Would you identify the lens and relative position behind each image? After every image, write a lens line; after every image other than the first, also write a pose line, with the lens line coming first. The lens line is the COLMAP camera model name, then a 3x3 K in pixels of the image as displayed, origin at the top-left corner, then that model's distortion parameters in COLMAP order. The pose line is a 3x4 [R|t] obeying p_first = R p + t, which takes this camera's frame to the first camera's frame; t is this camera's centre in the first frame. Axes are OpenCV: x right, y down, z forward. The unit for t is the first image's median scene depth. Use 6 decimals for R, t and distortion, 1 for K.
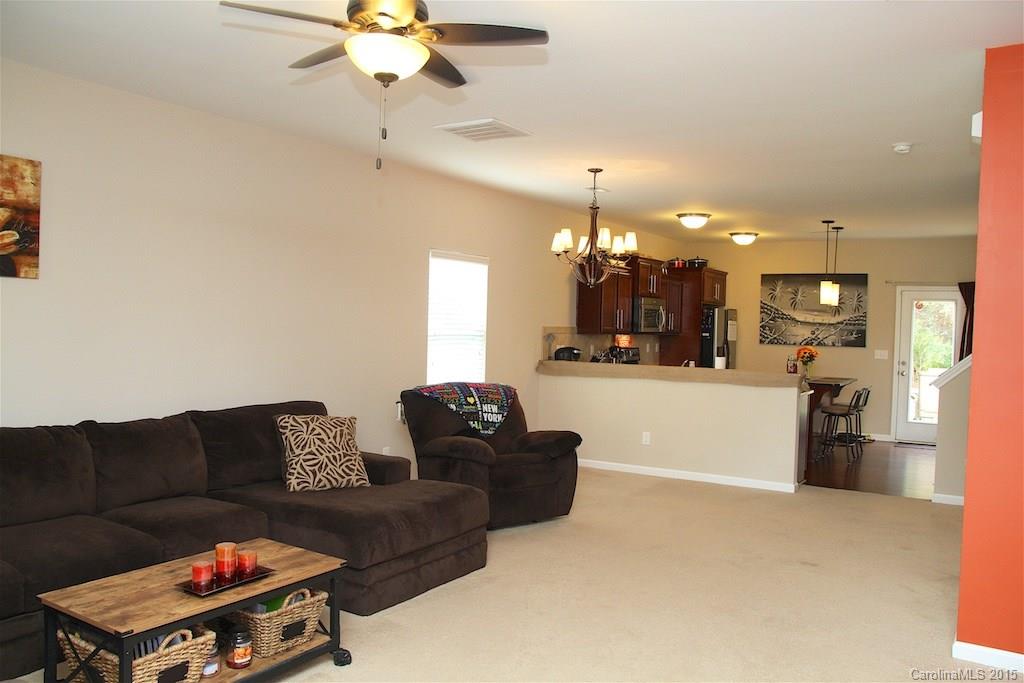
lens RADIAL K [[802.6, 0, 510.8], [0, 802.6, 343.8], [0, 0, 1]] dist [-0.096678, 0.011923]
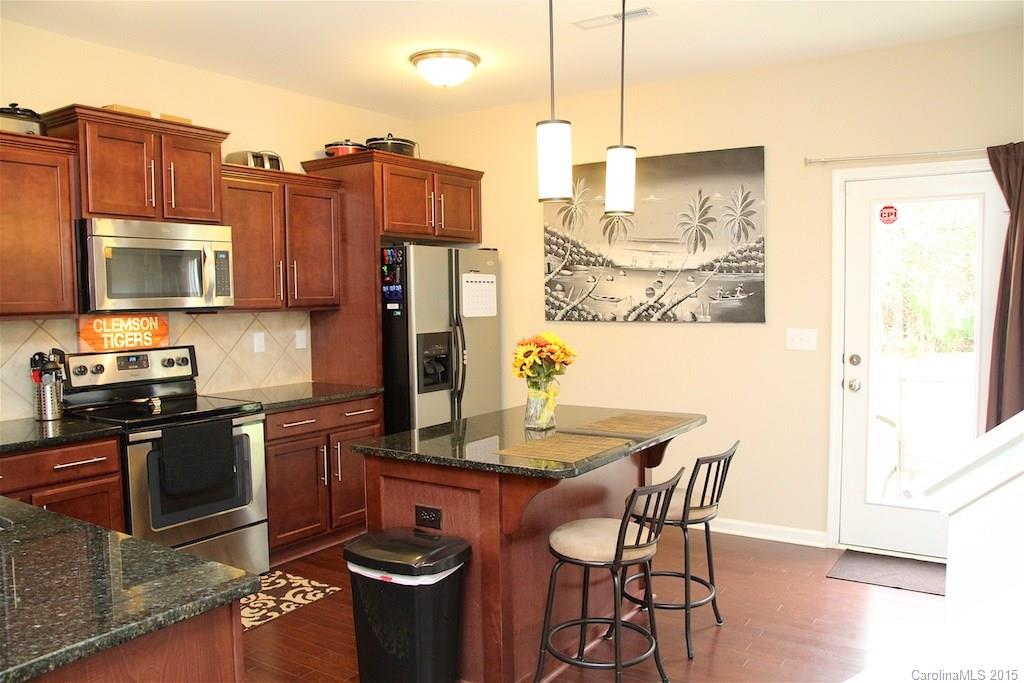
lens RADIAL K [[802.6, 0, 512.4], [0, 802.6, 343.2], [0, 0, 1]] dist [-0.096678, 0.011923]
pose [[0.999225, -0.038492, 0.008262, 0.303611], [0.038180, 0.998652, 0.035169, -0.004582], [-0.009604, -0.034826, 0.999347, 0.561823]]
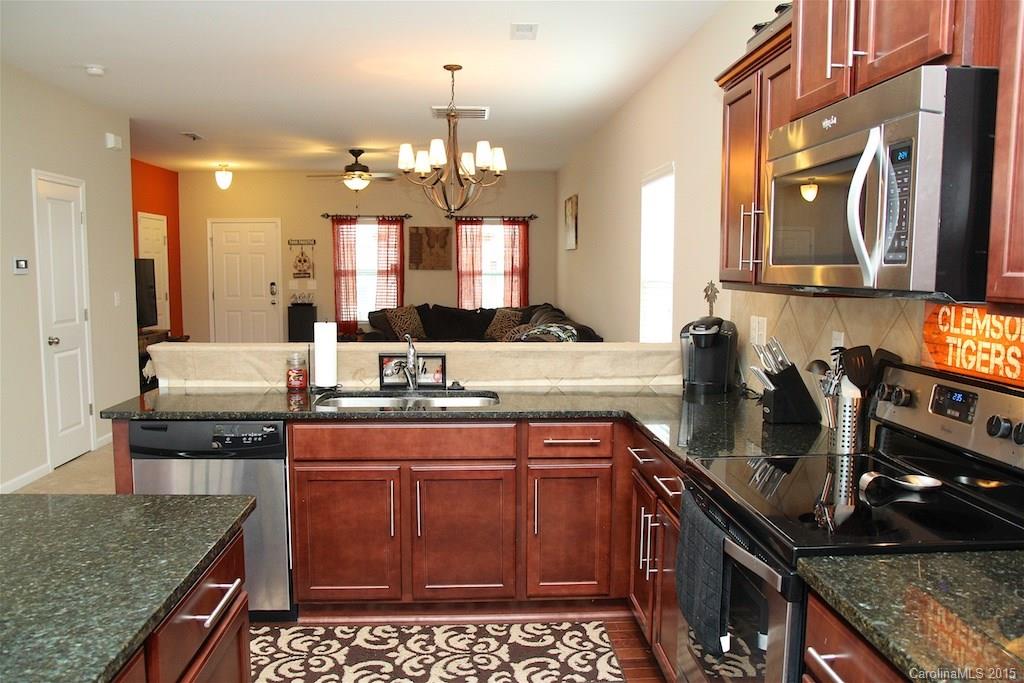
lens RADIAL K [[802.6, 0, 509.2], [0, 802.6, 341.4], [0, 0, 1]] dist [-0.096678, 0.011923]
pose [[-0.811840, 0.027320, -0.583241, 0.307600], [-0.037039, 0.994483, 0.098140, -0.014610], [0.582705, 0.101277, -0.806349, 0.948659]]
